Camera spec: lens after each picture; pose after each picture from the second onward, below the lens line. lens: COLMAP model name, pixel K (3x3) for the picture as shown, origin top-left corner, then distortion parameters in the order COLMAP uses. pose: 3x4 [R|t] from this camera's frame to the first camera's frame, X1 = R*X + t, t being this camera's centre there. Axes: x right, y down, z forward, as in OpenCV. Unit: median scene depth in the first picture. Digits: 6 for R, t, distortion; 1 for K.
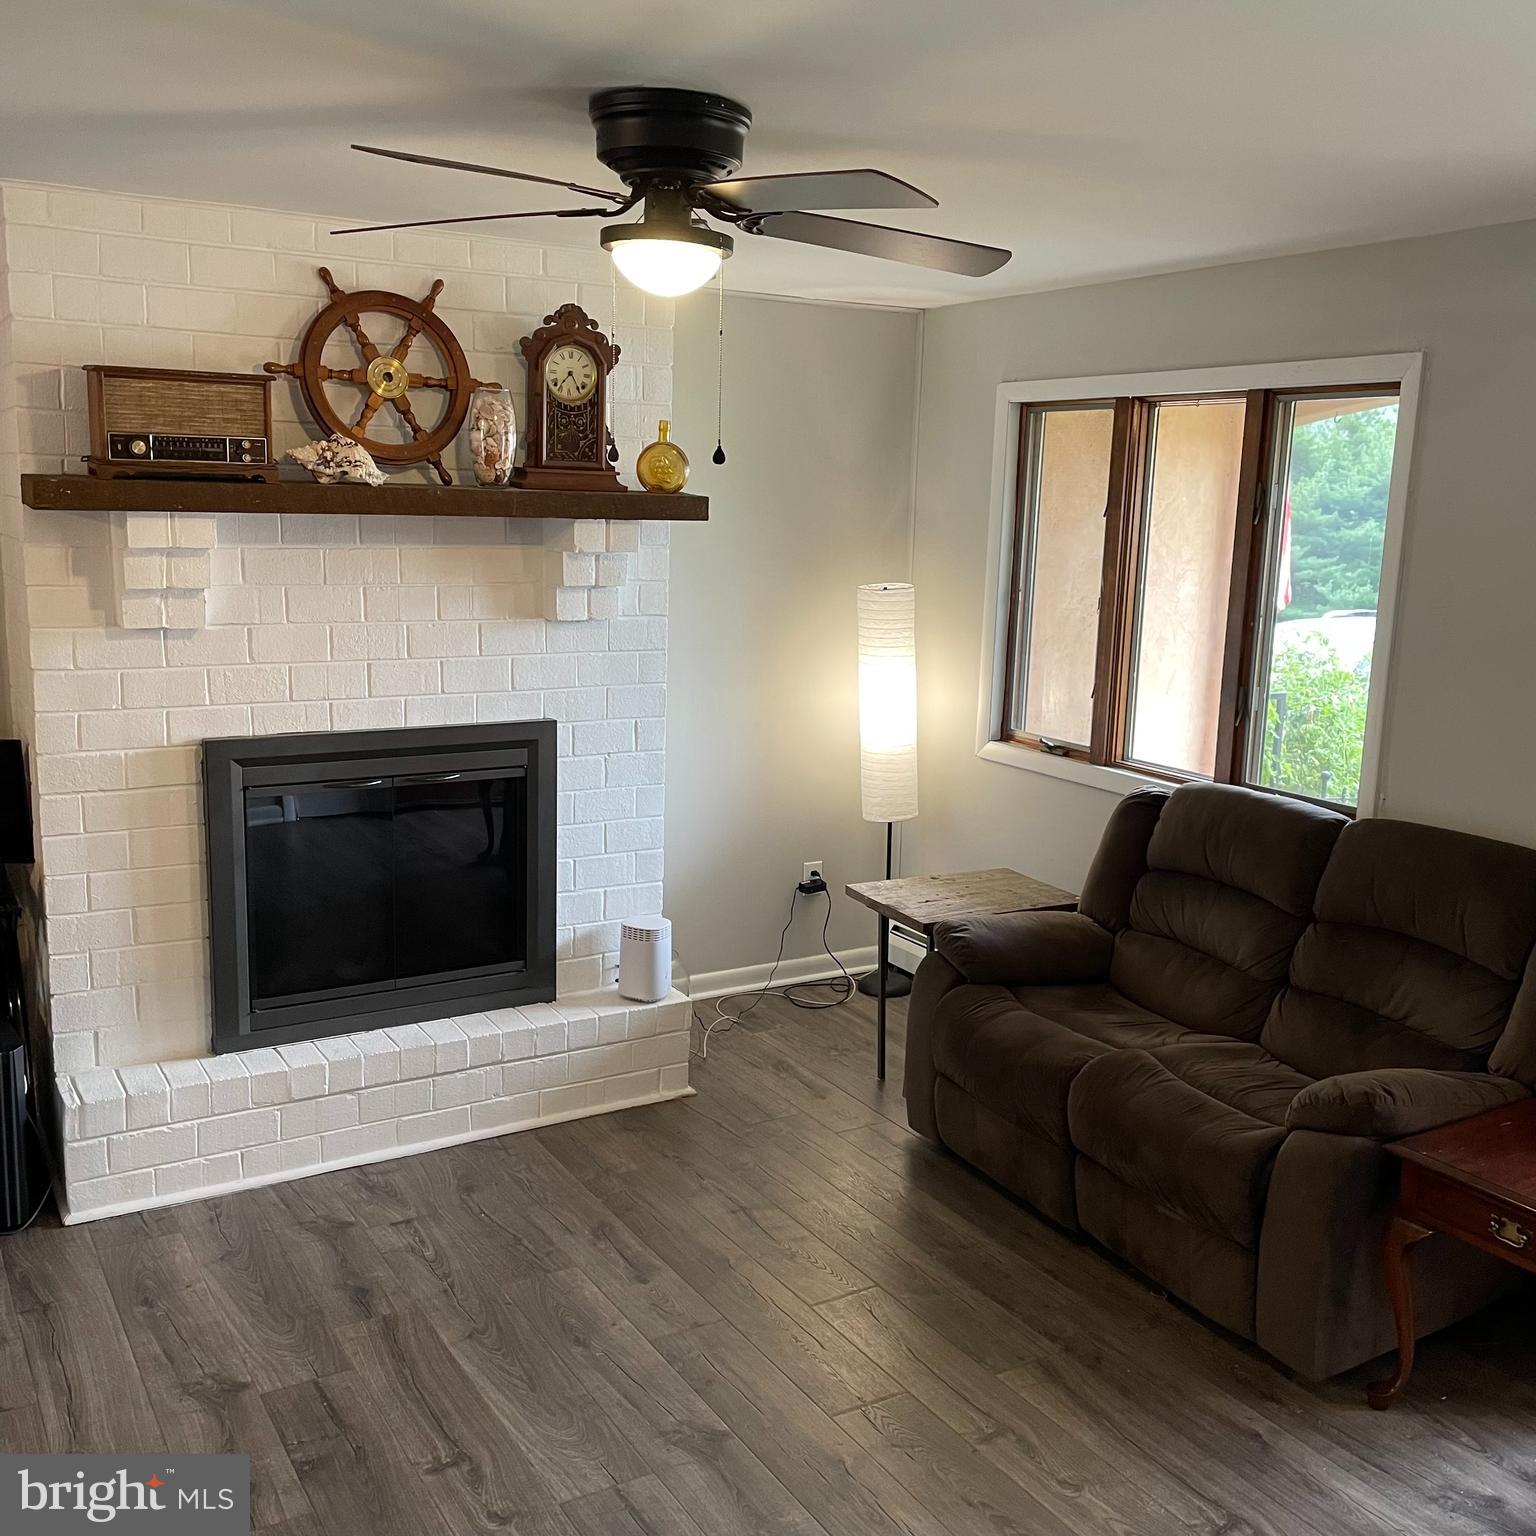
lens RADIAL K [[1552.8, 0, 769.7], [0, 1552.8, 773.1], [0, 0, 1]] dist [0.111622, -0.184306]
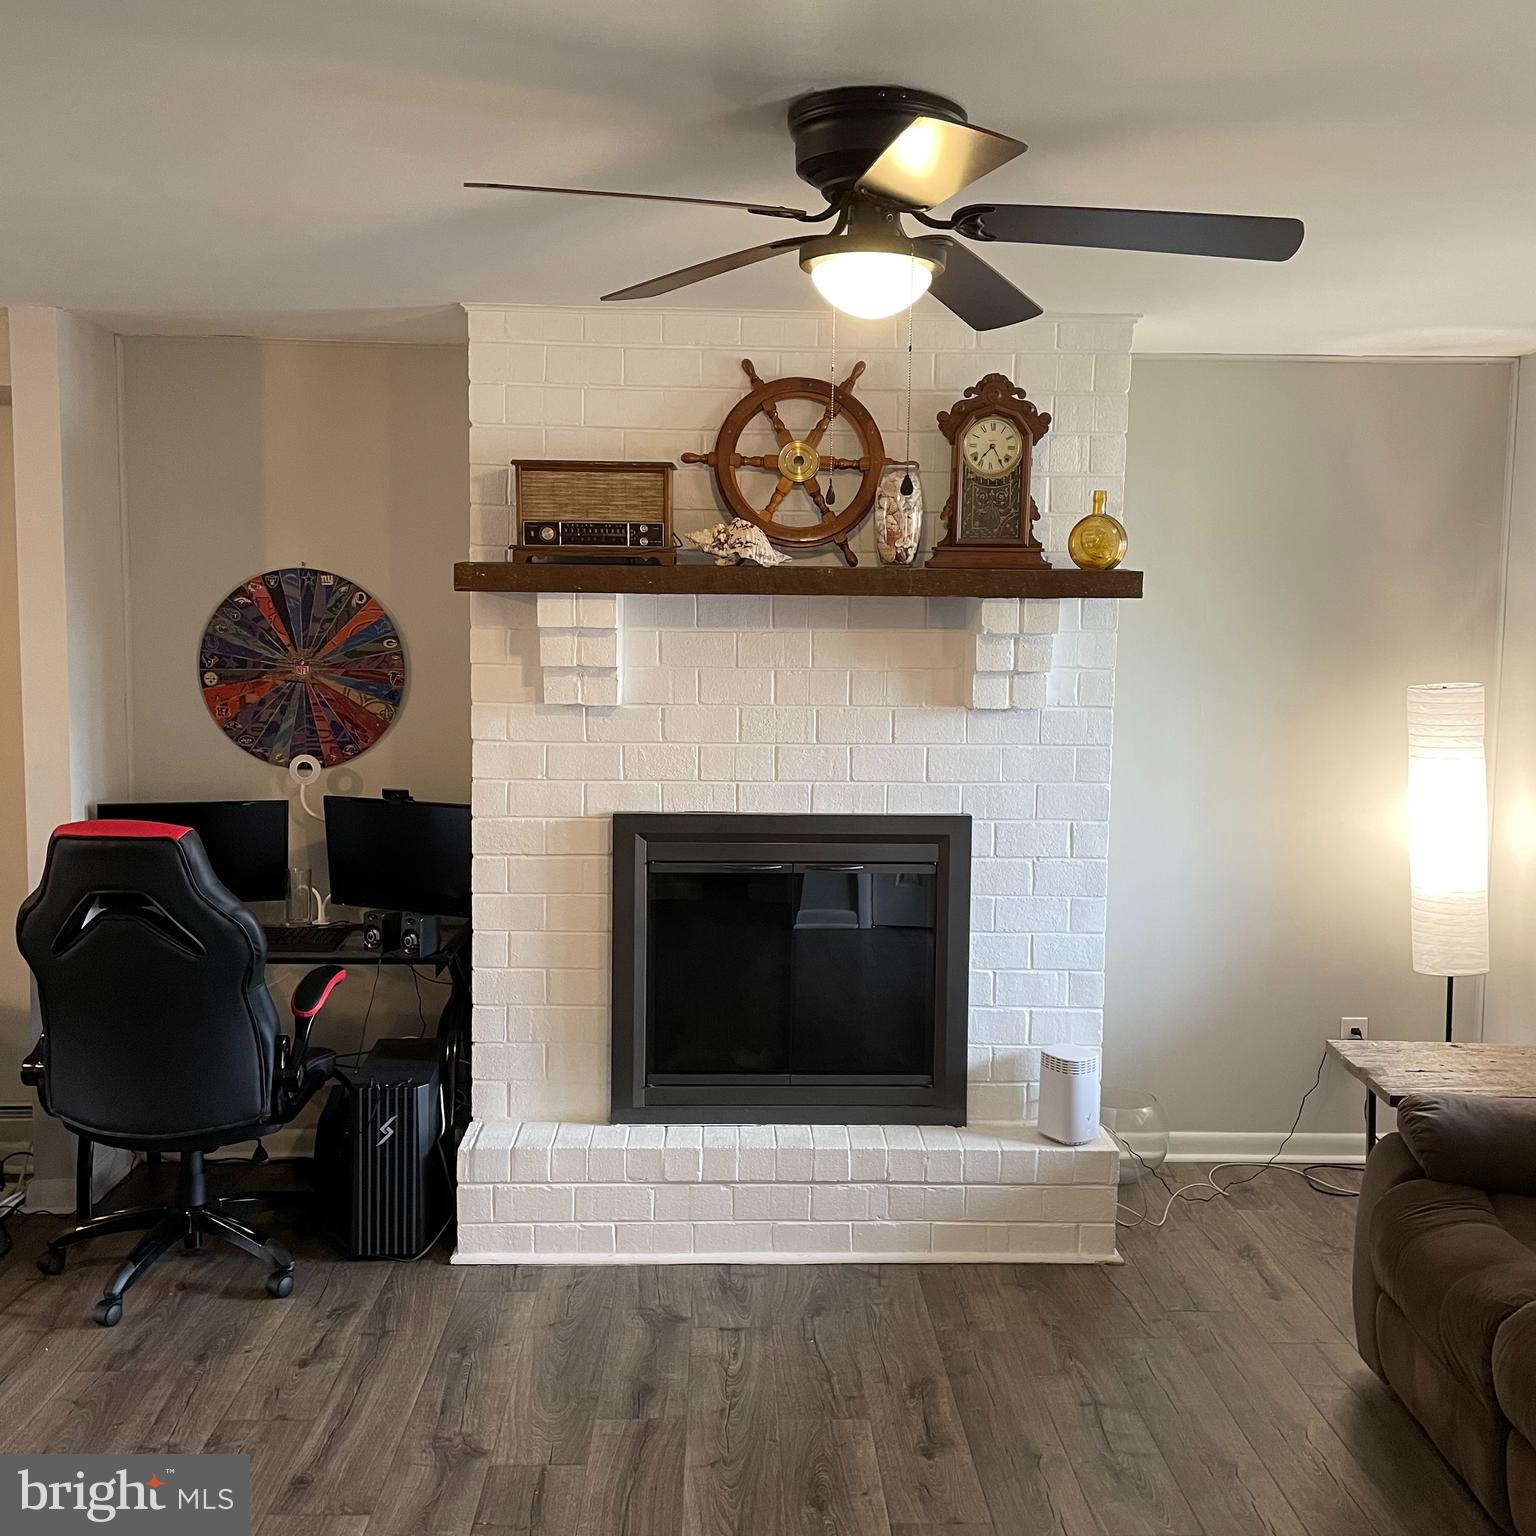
lens RADIAL K [[1547.7, 0, 770.0], [0, 1547.7, 764.2], [0, 0, 1]] dist [0.128961, -0.238560]
pose [[0.869812, 0.030327, -0.492450, 0.230758], [-0.079405, 0.993703, -0.079056, 0.019456], [0.486951, 0.107867, 0.866743, 0.149857]]
